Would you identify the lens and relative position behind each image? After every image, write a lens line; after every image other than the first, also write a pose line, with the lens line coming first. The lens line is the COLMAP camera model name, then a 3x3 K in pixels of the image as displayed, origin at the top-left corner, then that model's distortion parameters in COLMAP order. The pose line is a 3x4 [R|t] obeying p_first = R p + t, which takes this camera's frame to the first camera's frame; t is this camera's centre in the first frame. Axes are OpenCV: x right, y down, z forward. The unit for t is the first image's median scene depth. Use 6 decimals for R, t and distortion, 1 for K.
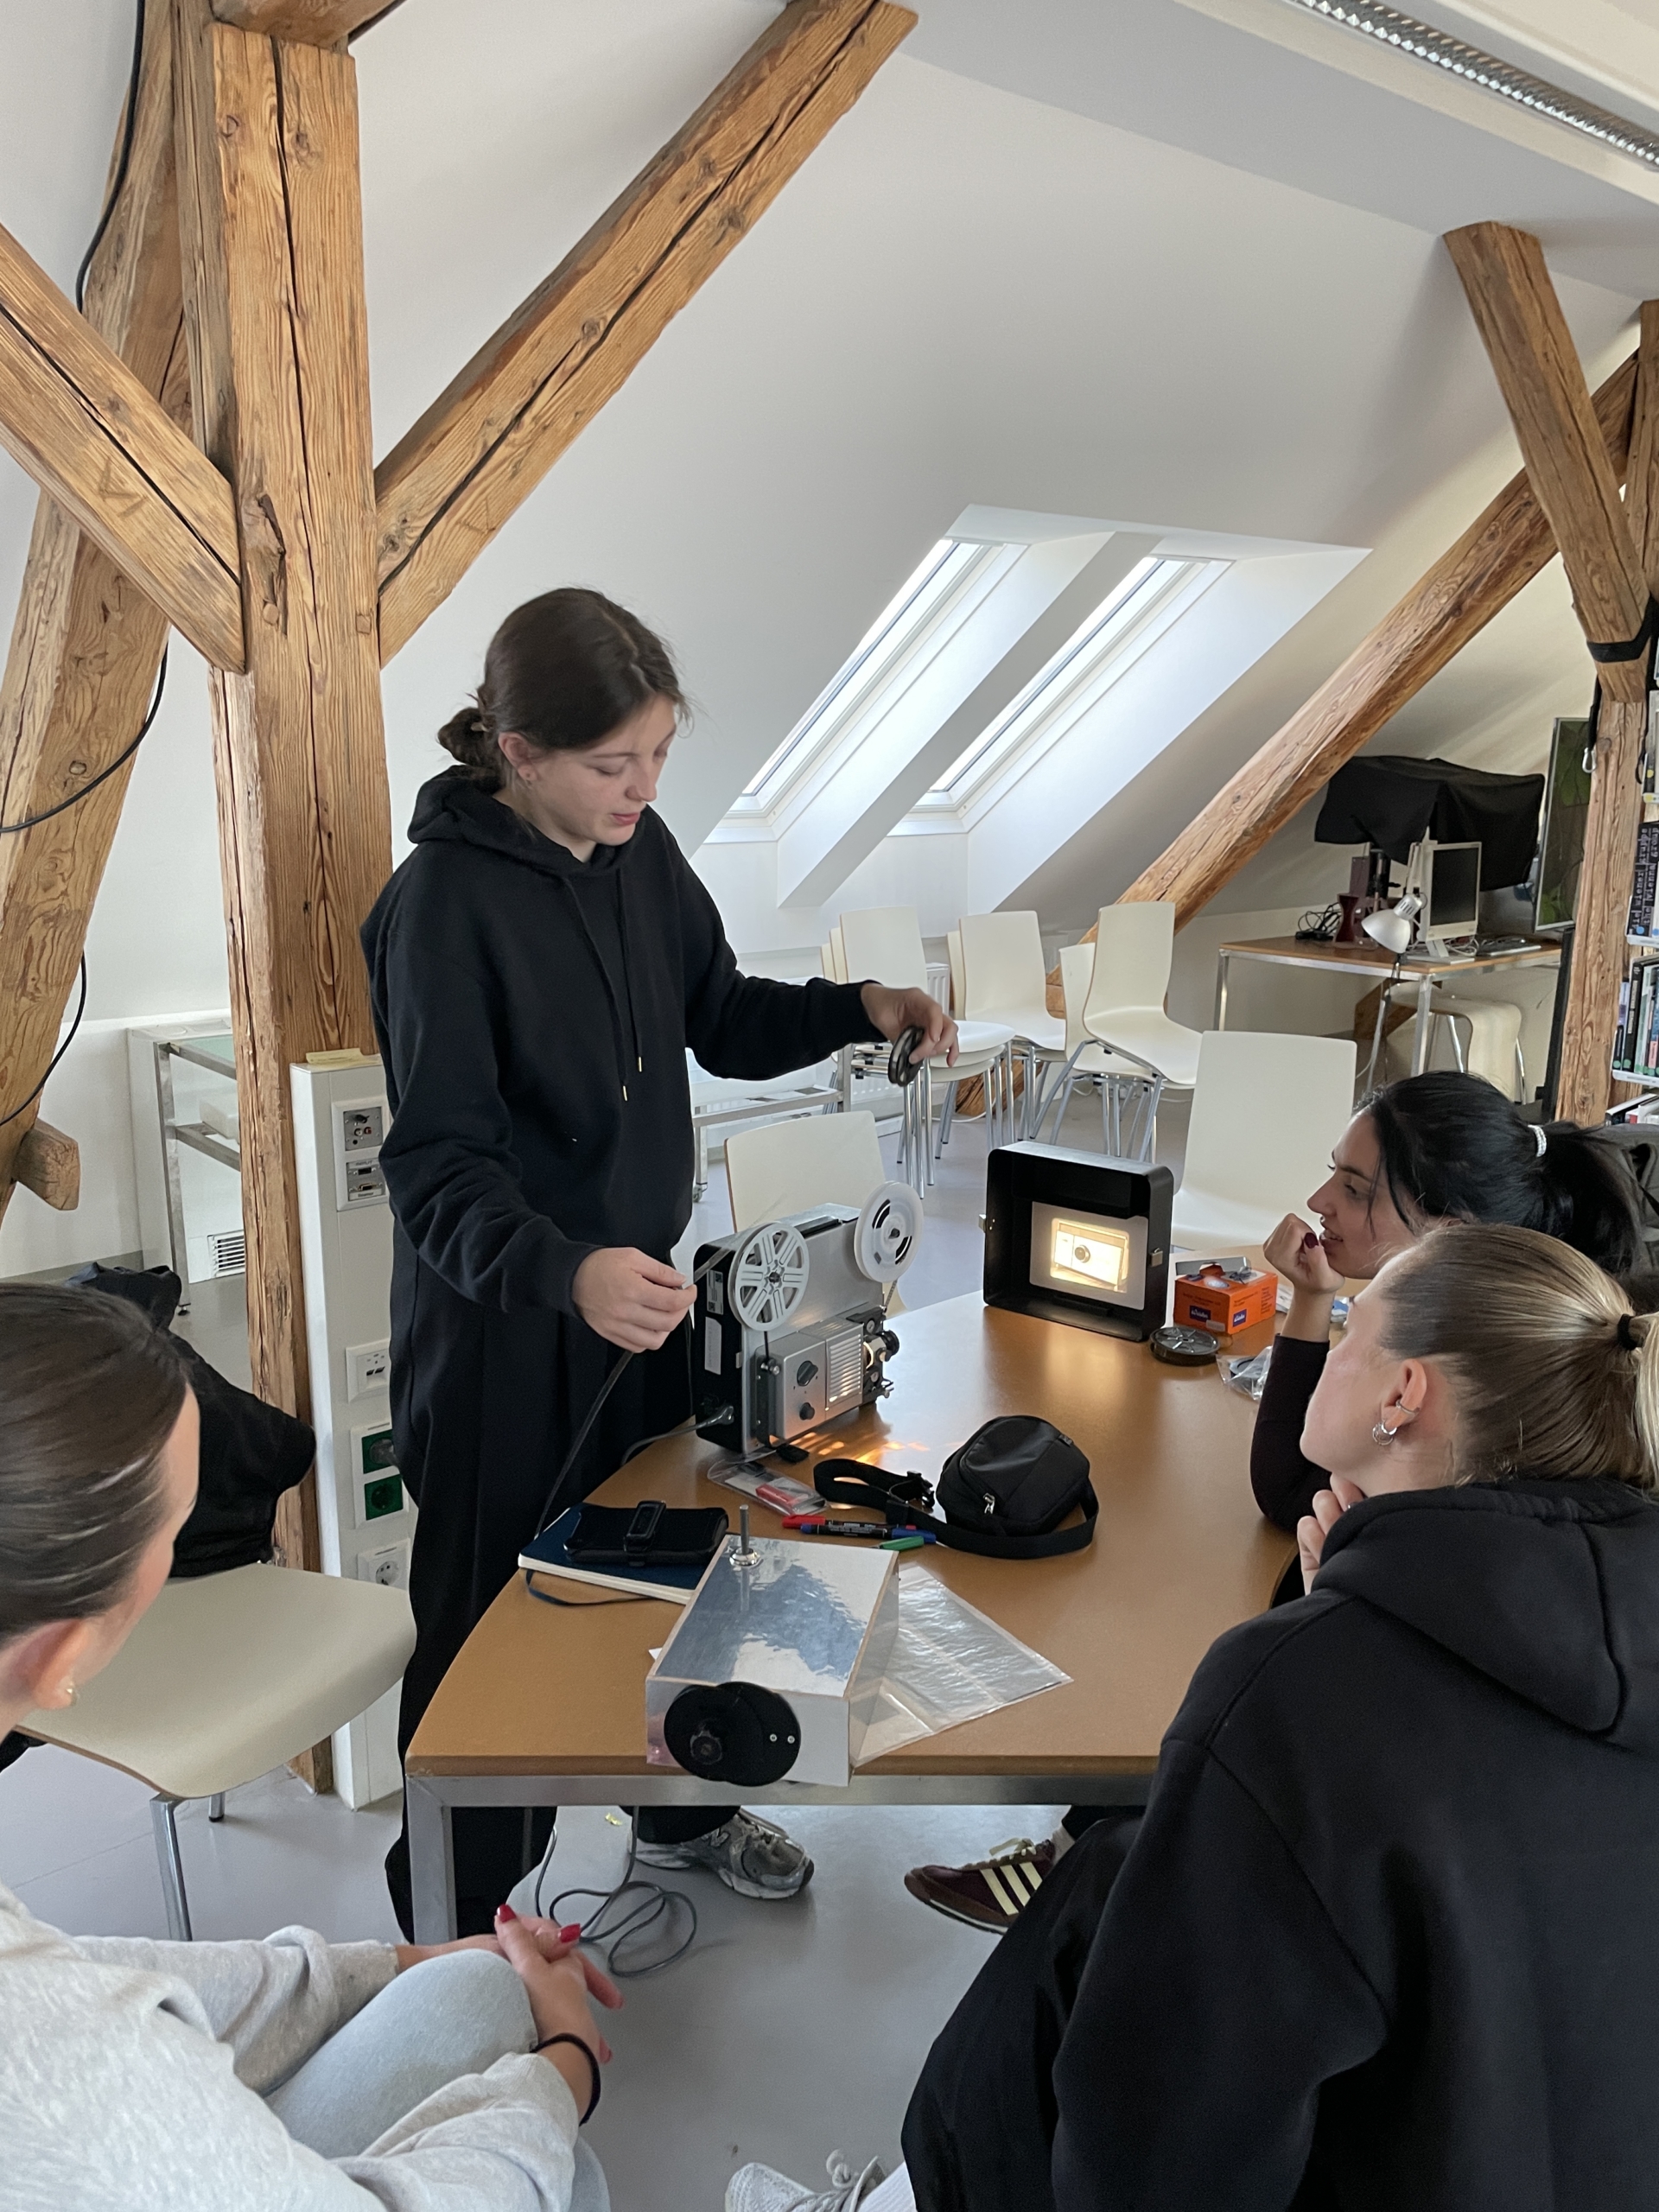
lens RADIAL K [[1693.3, 0, 818.4], [0, 1693.3, 1136.3], [0, 0, 1]] dist [0.069641, -0.108663]
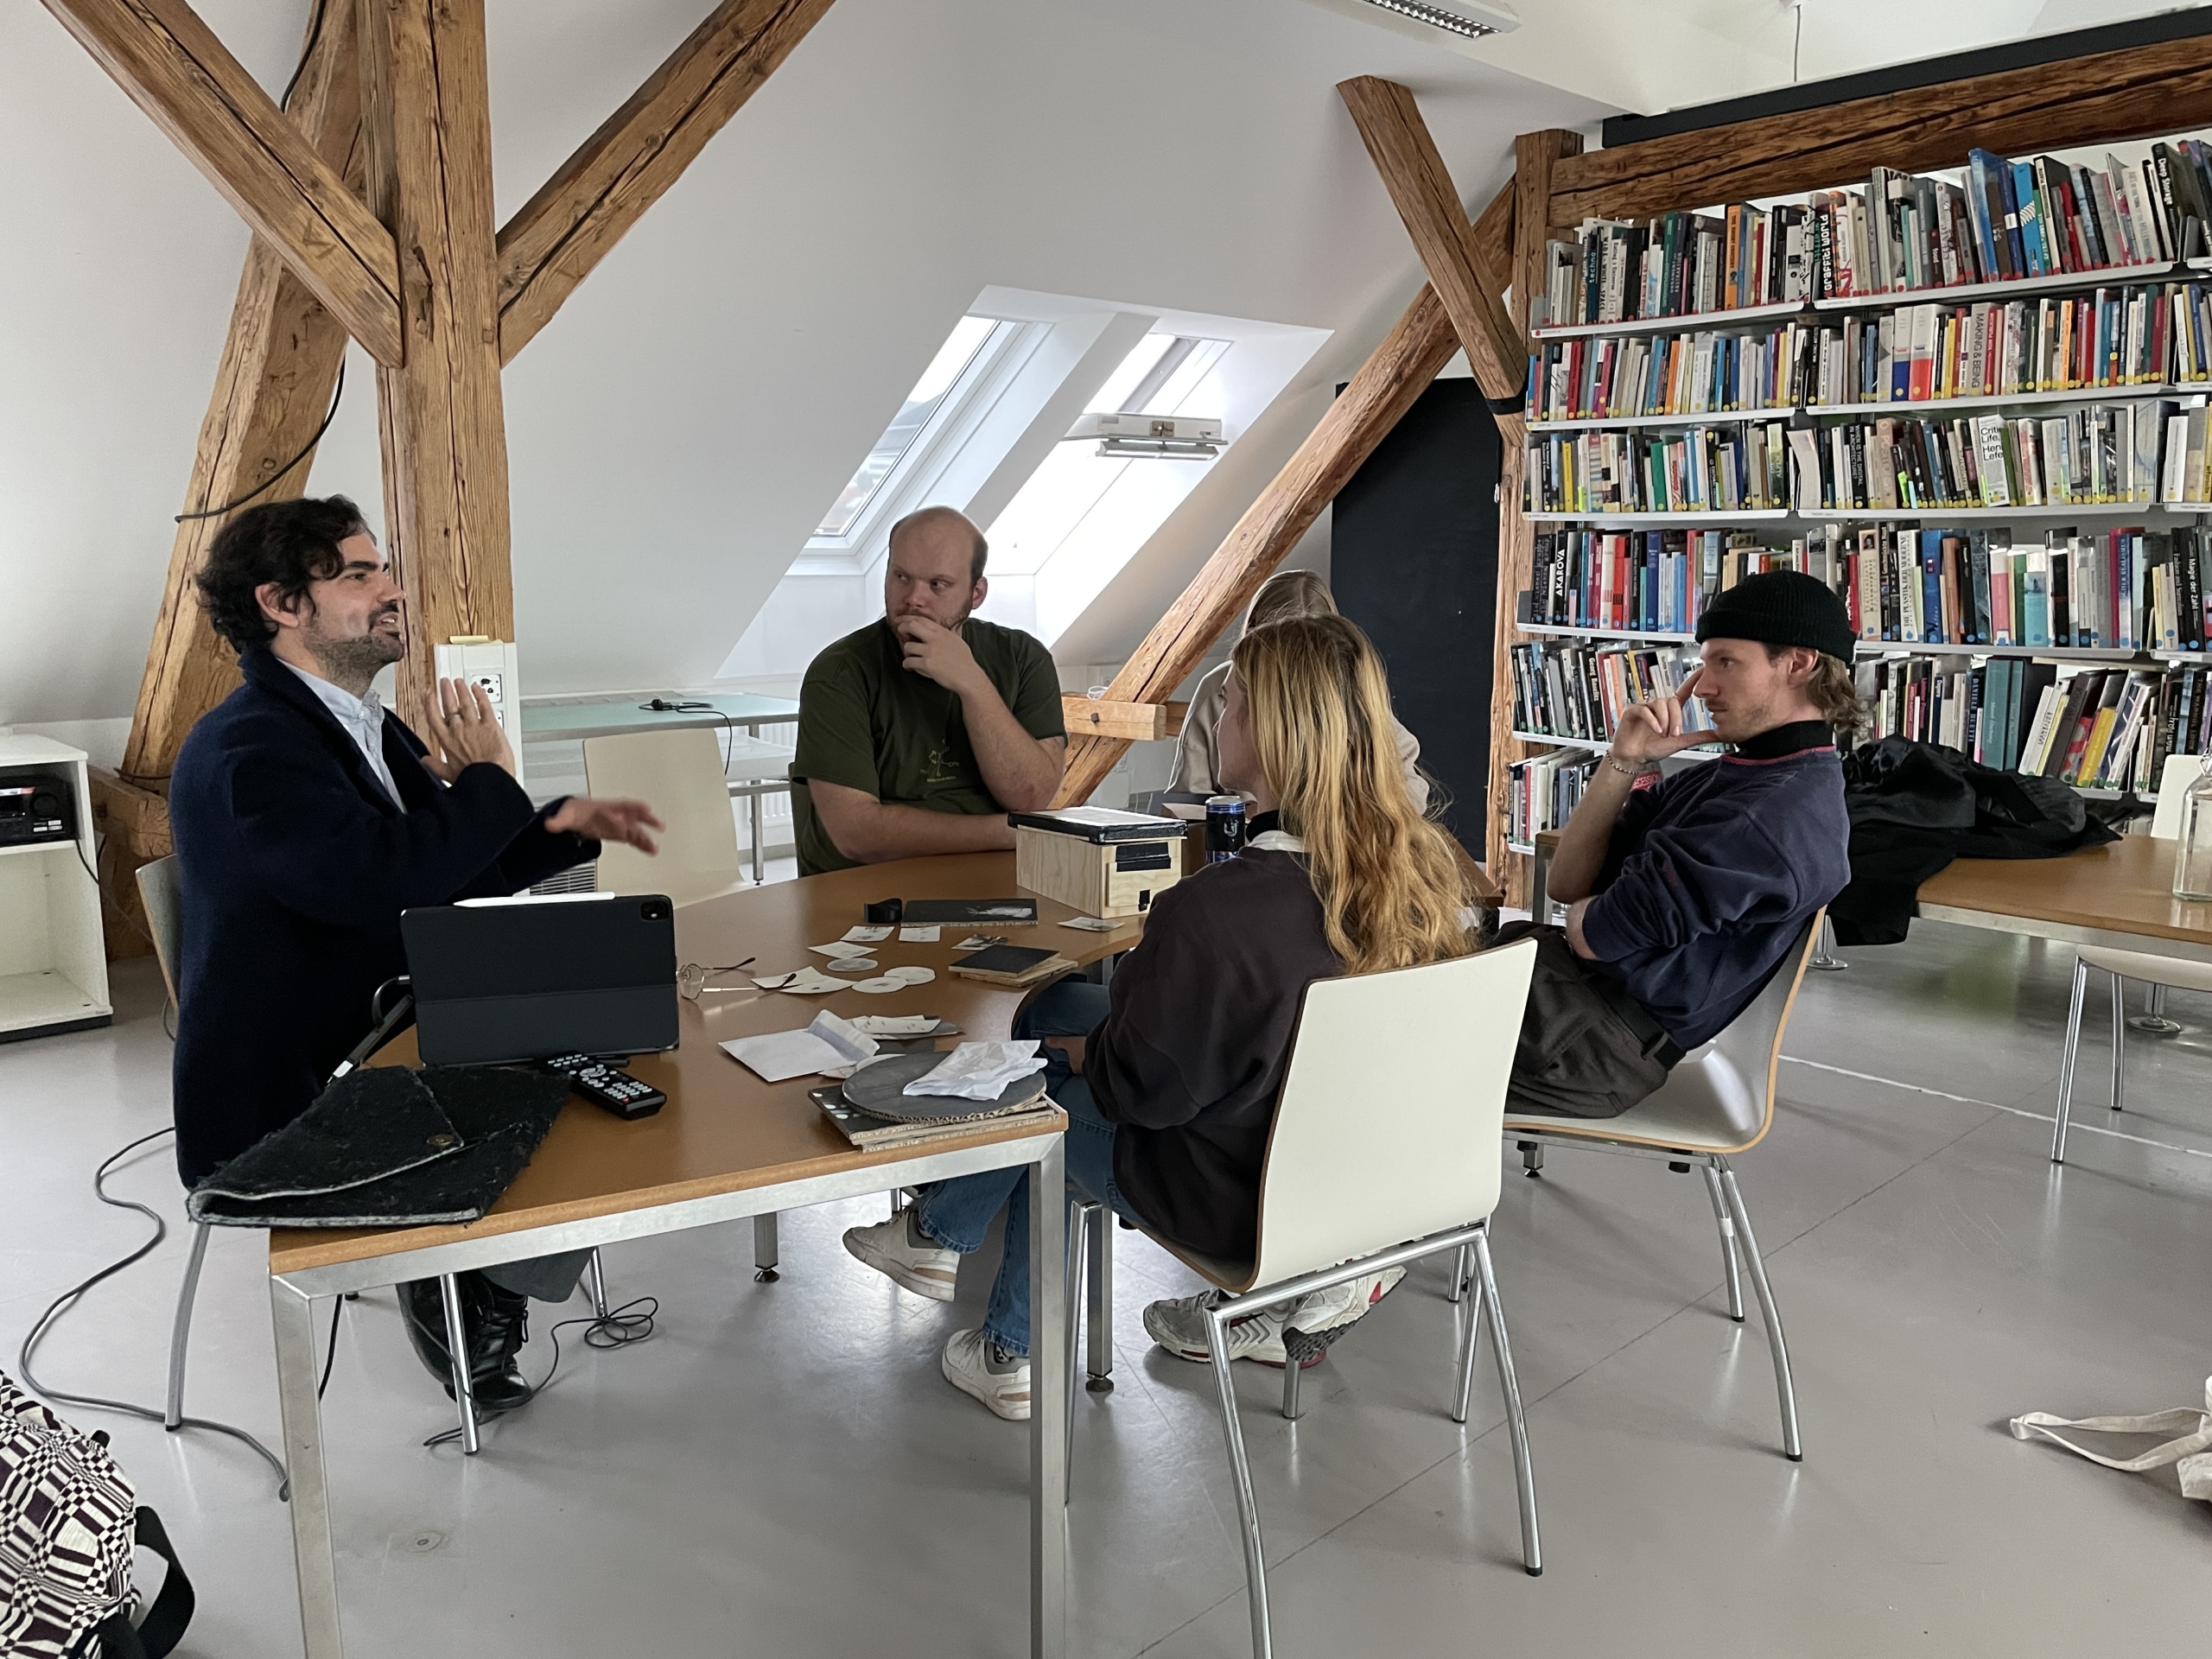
lens RADIAL K [[1693.3, 0, 1106.0], [0, 1693.3, 829.5], [0, 0, 1]] dist [0.069641, -0.108663]
pose [[0.997107, -0.017650, 0.073938, 0.133067], [0.022776, 0.997351, -0.069076, 0.216393], [-0.072523, 0.070560, 0.994868, -0.422727]]
